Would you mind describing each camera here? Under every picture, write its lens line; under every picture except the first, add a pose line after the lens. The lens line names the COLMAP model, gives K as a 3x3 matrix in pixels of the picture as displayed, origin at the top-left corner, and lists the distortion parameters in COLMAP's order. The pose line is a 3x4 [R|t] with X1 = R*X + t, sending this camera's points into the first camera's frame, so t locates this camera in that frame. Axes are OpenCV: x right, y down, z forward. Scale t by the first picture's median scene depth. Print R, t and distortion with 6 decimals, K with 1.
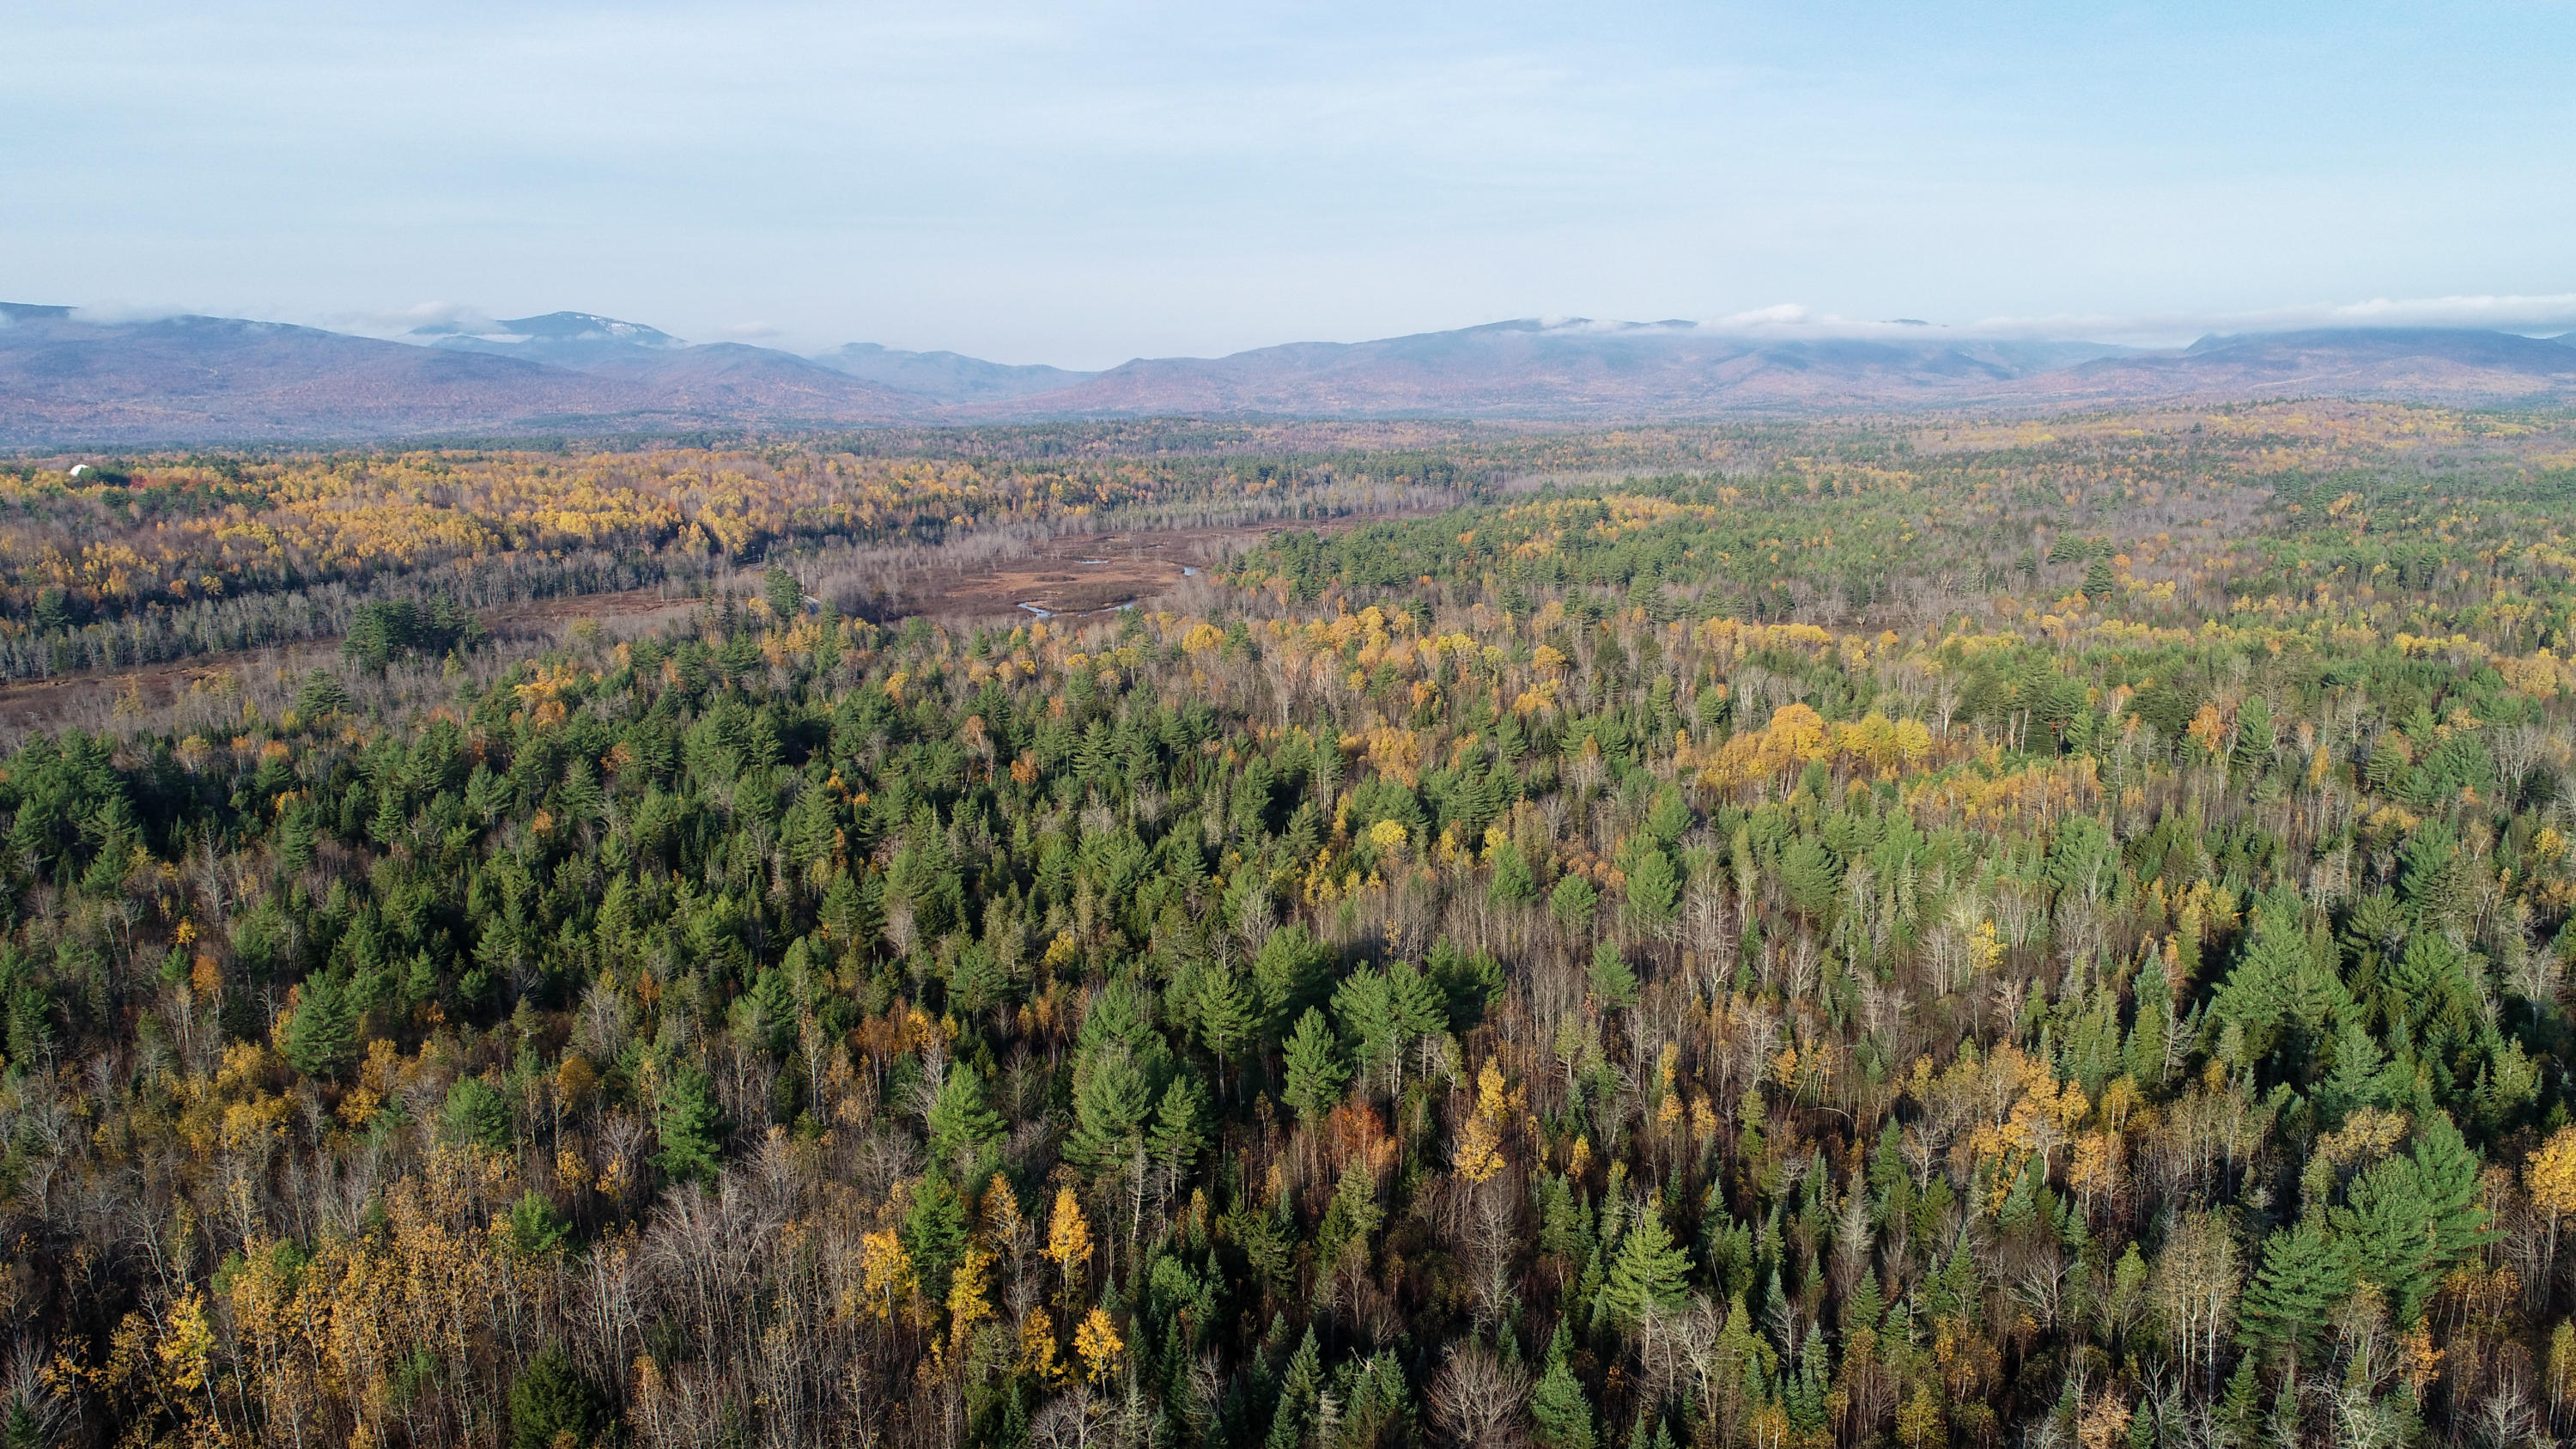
lens RADIAL K [[1723.2, 0, 1272.8], [0, 1723.2, 735.5], [0, 0, 1]] dist [0.001060, -0.004614]
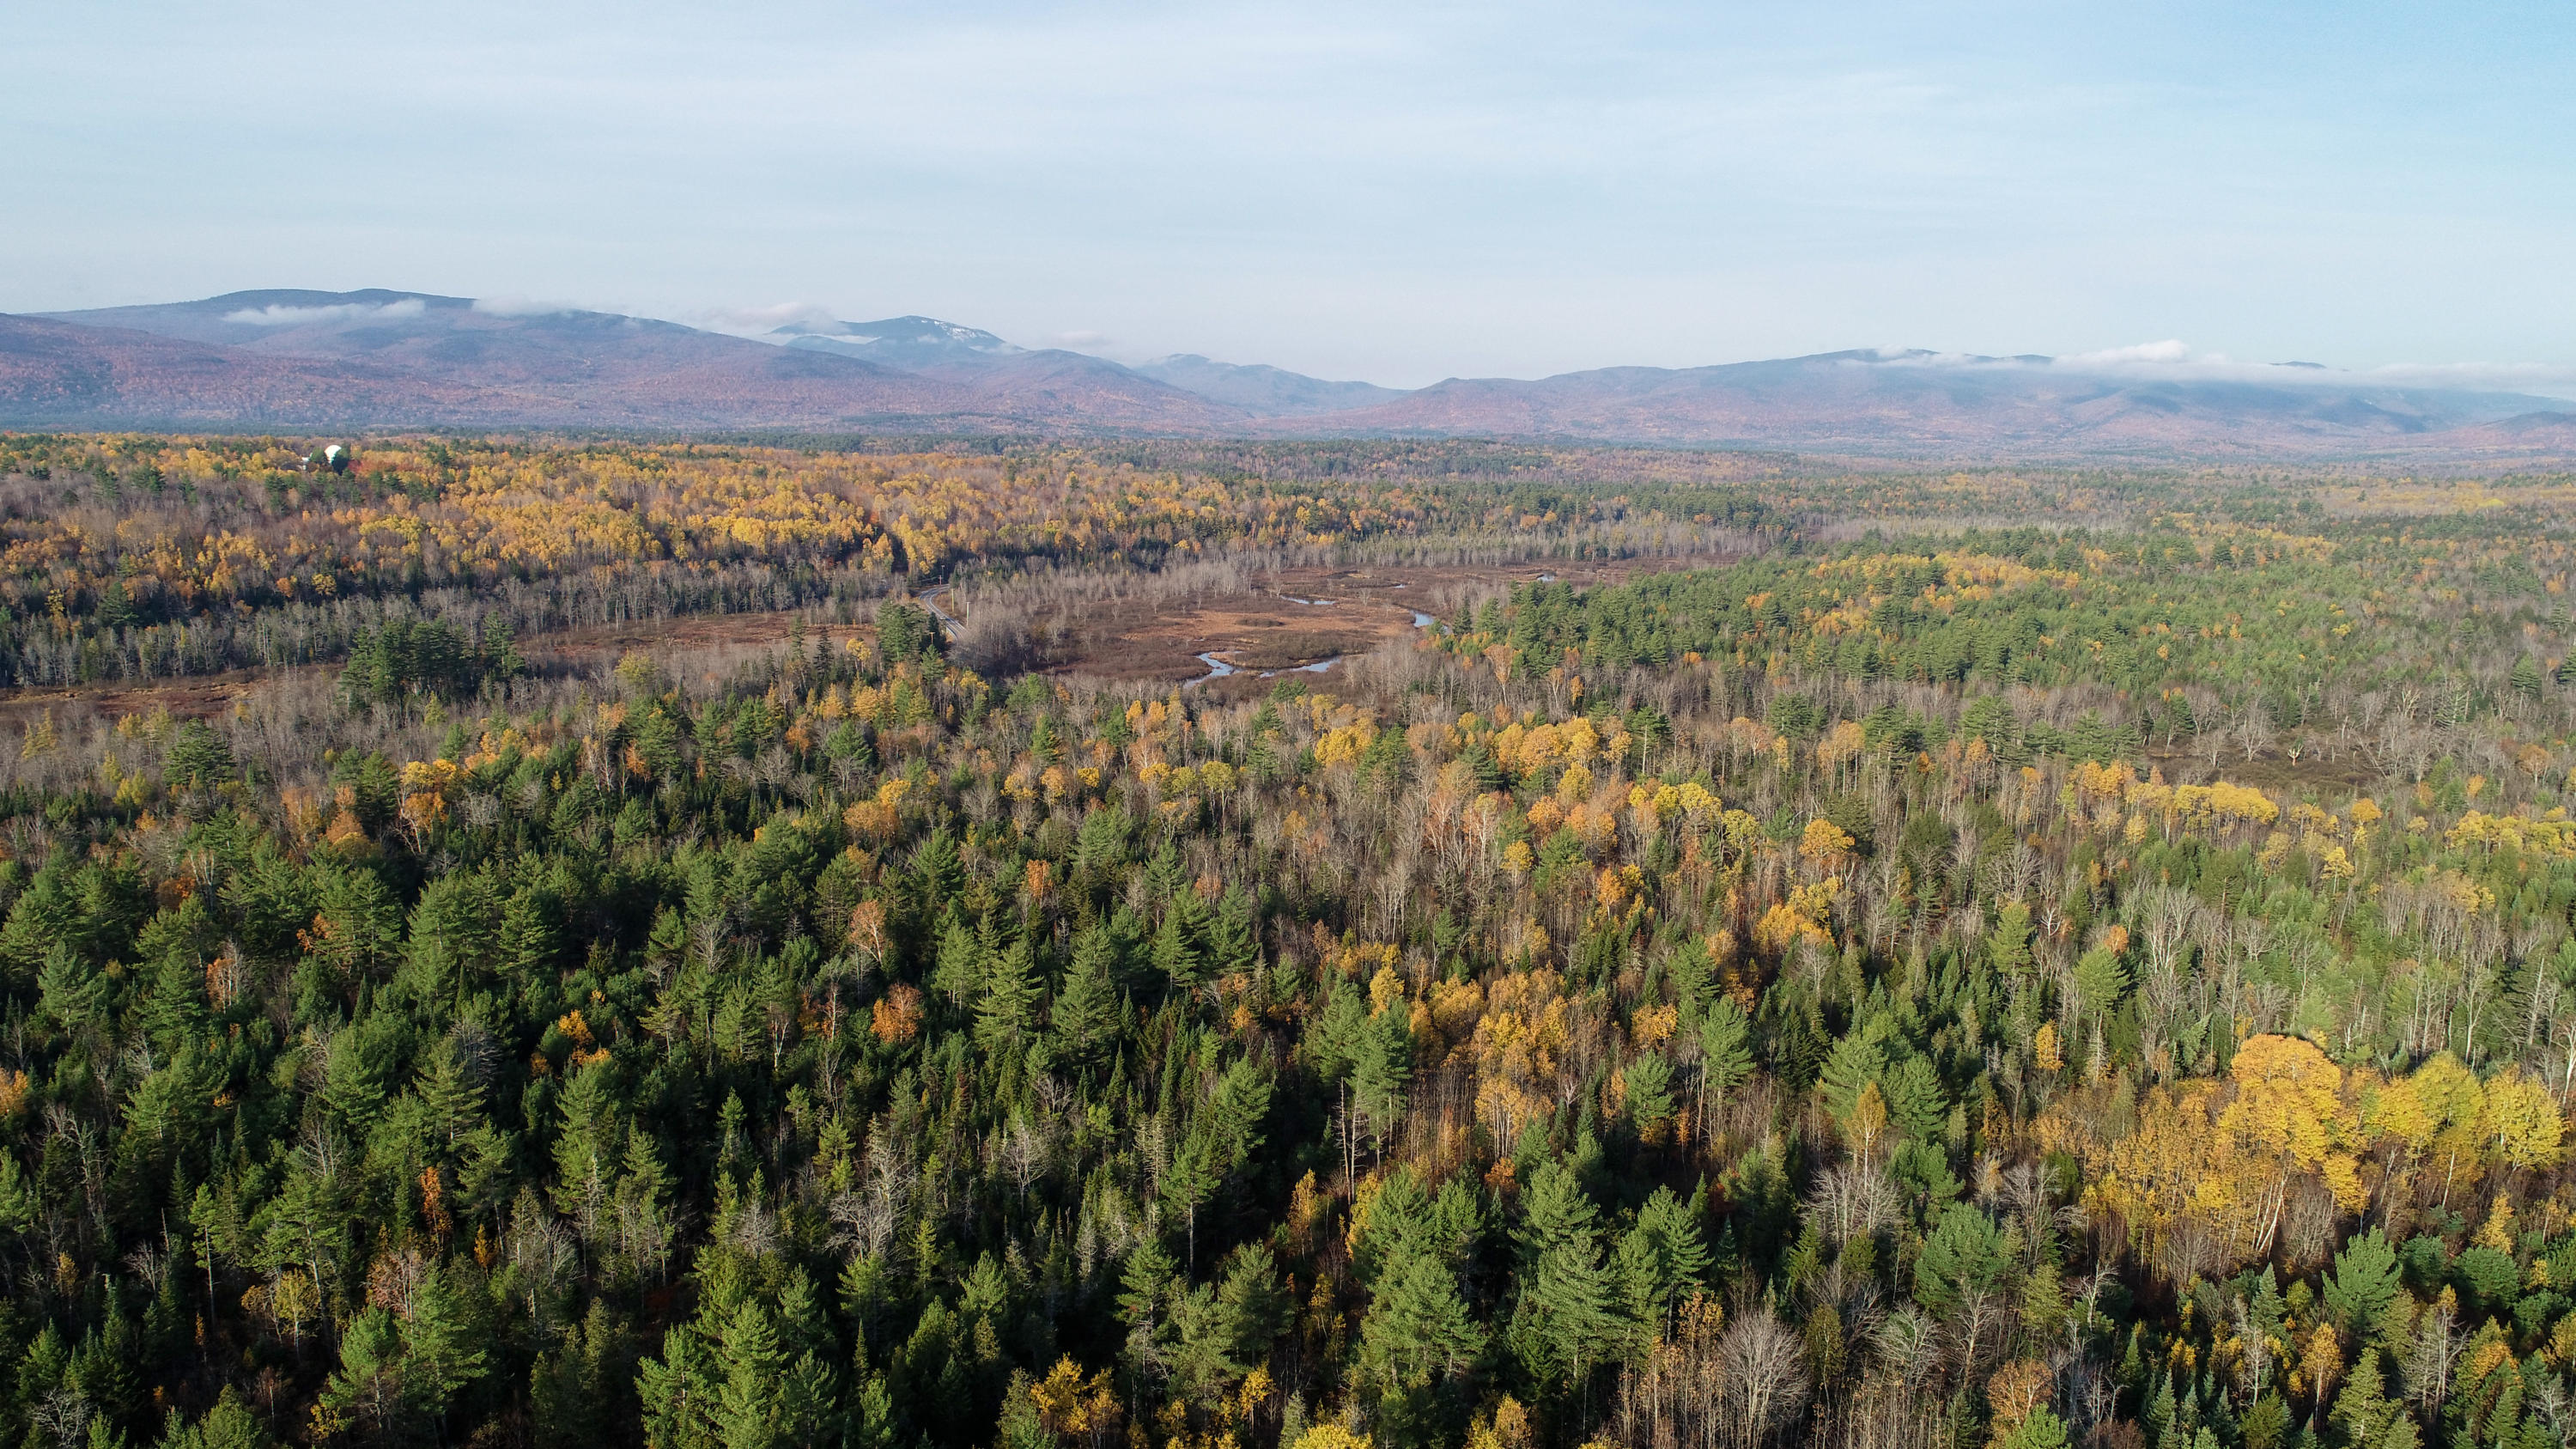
lens RADIAL K [[1723.2, 0, 1279.9], [0, 1723.2, 727.8], [0, 0, 1]] dist [0.001060, -0.004614]
pose [[0.983527, 0.066097, -0.168241, 0.019398], [-0.068617, 0.997601, -0.009200, -0.019804], [0.167229, 0.020593, 0.985703, 0.099216]]
